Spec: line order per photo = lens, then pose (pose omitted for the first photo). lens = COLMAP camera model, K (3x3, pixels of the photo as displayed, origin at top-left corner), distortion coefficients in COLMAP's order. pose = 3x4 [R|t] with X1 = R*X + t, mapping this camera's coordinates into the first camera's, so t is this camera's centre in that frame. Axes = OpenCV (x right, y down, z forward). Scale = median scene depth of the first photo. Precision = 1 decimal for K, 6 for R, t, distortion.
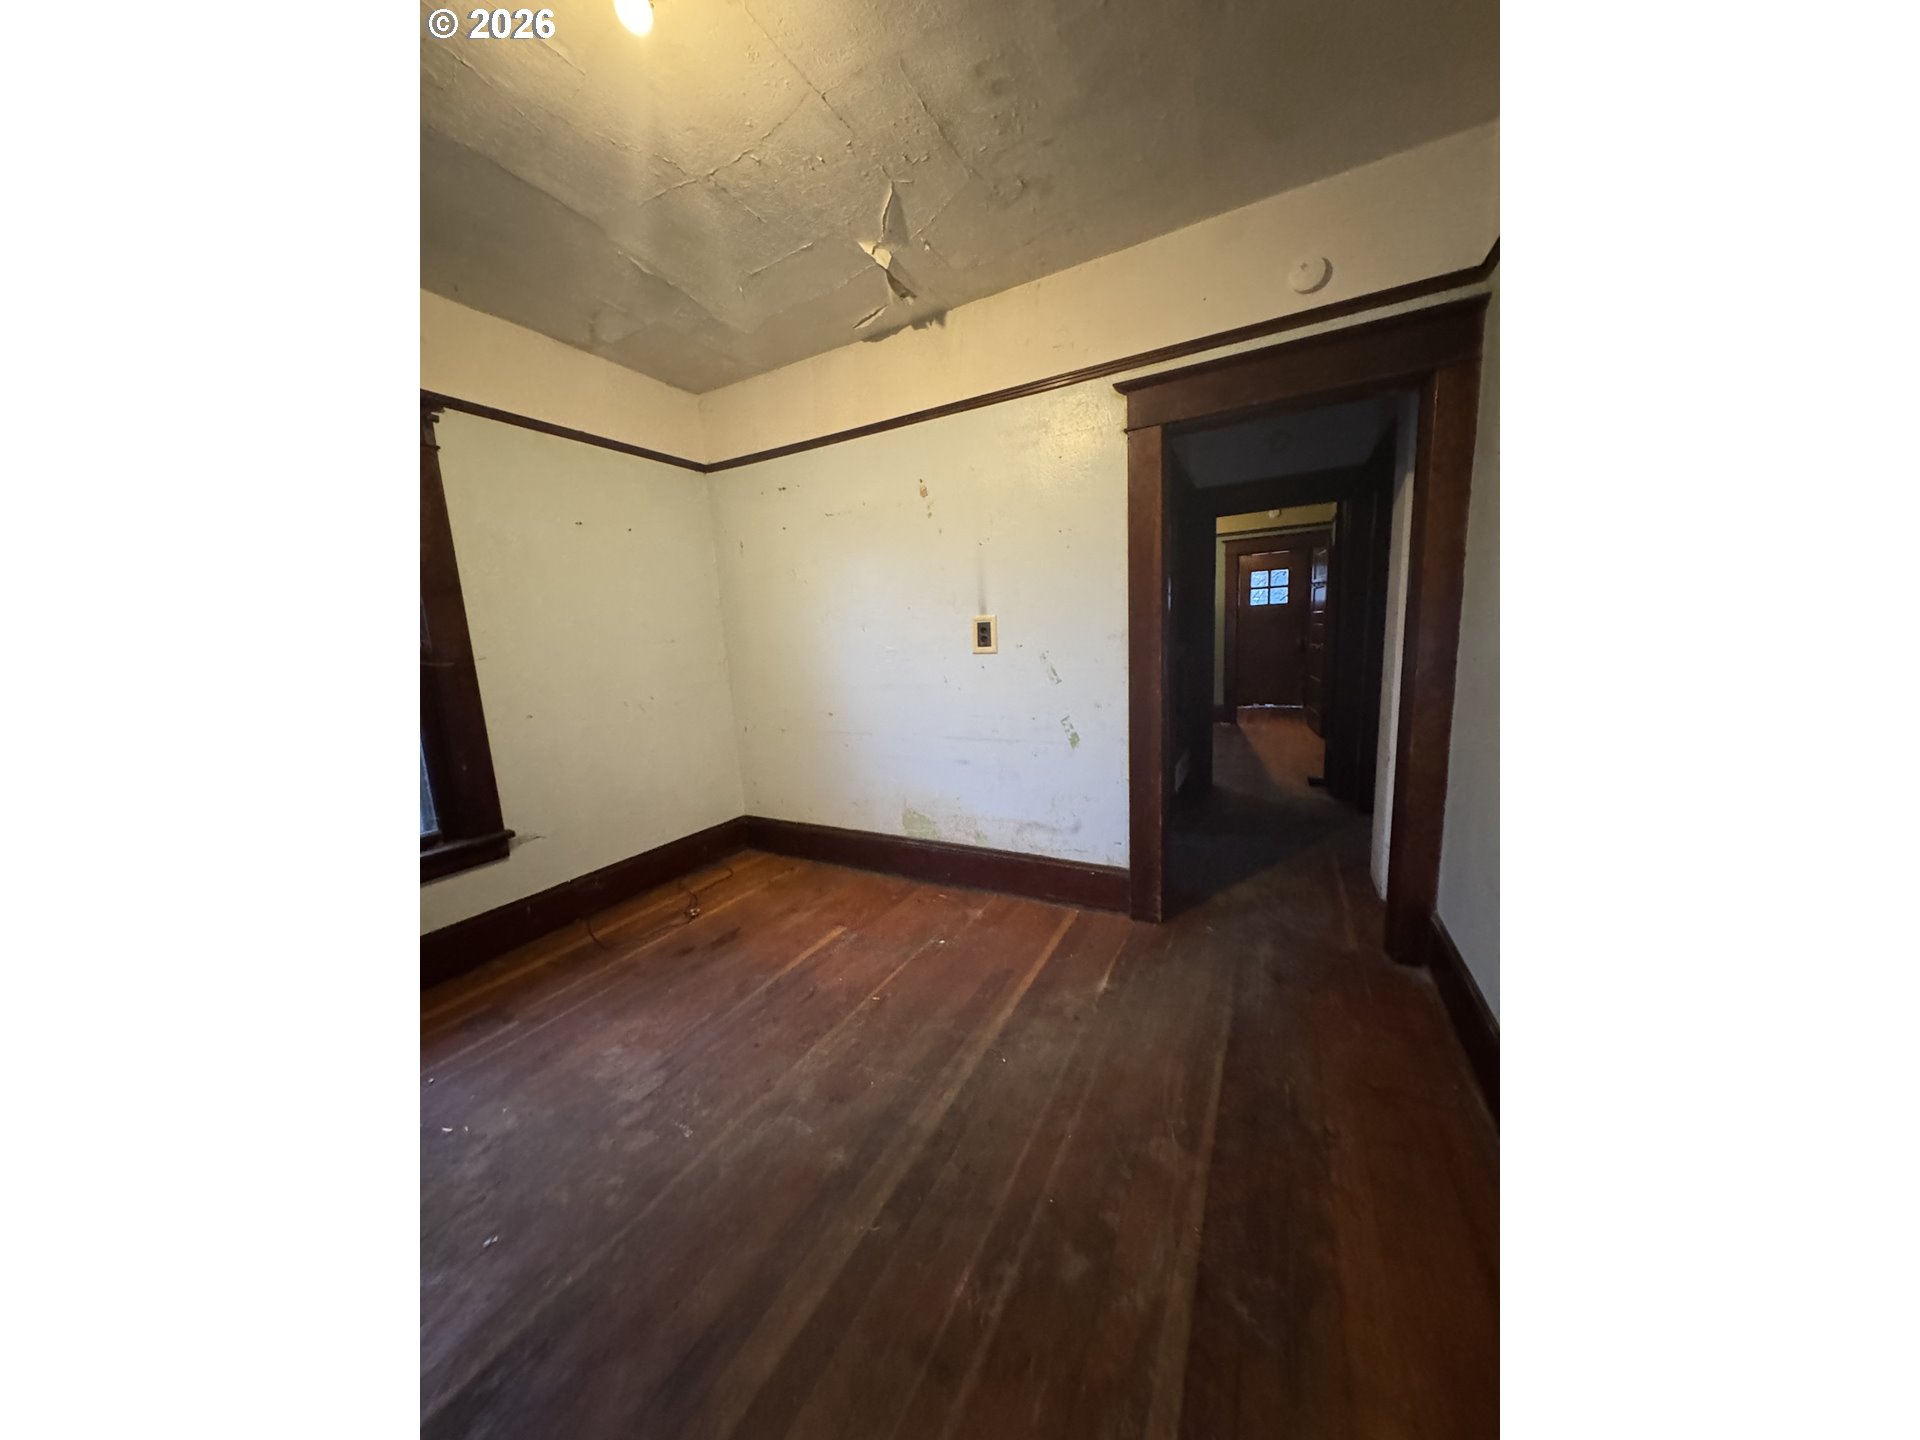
lens RADIAL K [[585.6, 0, 958.1], [0, 585.6, 719.4], [0, 0, 1]] dist [0.000585, -0.000009]
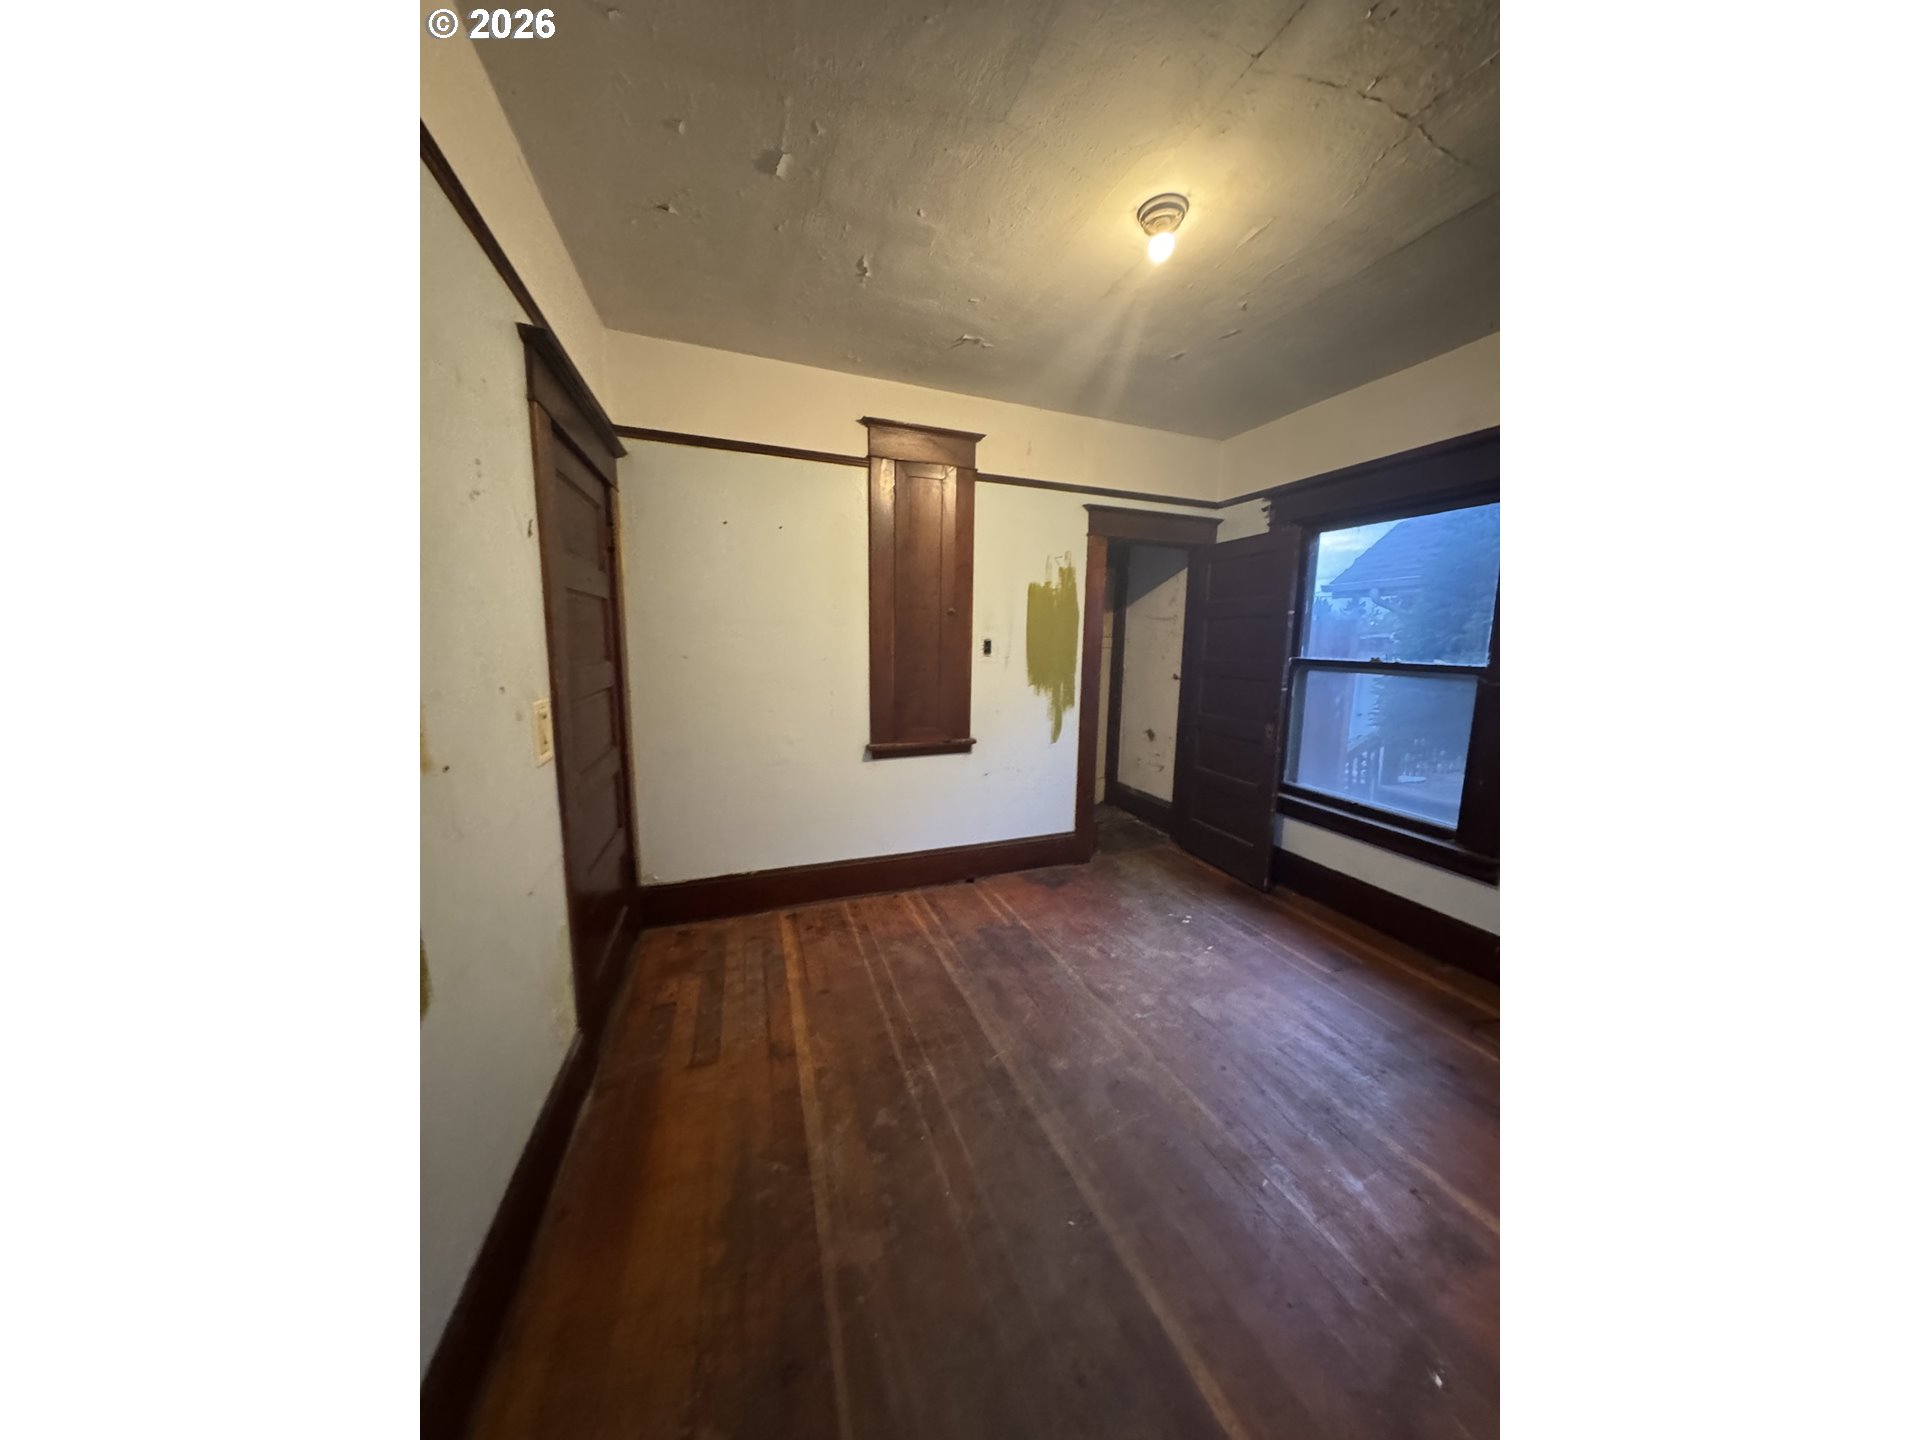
lens RADIAL K [[585.6, 0, 961.1], [0, 585.6, 719.6], [0, 0, 1]] dist [0.000585, -0.000009]
pose [[-0.667114, 0.137252, -0.732202, 0.825873], [-0.097050, 0.958492, 0.268093, -0.344551], [0.738607, 0.249909, -0.626104, 1.496965]]
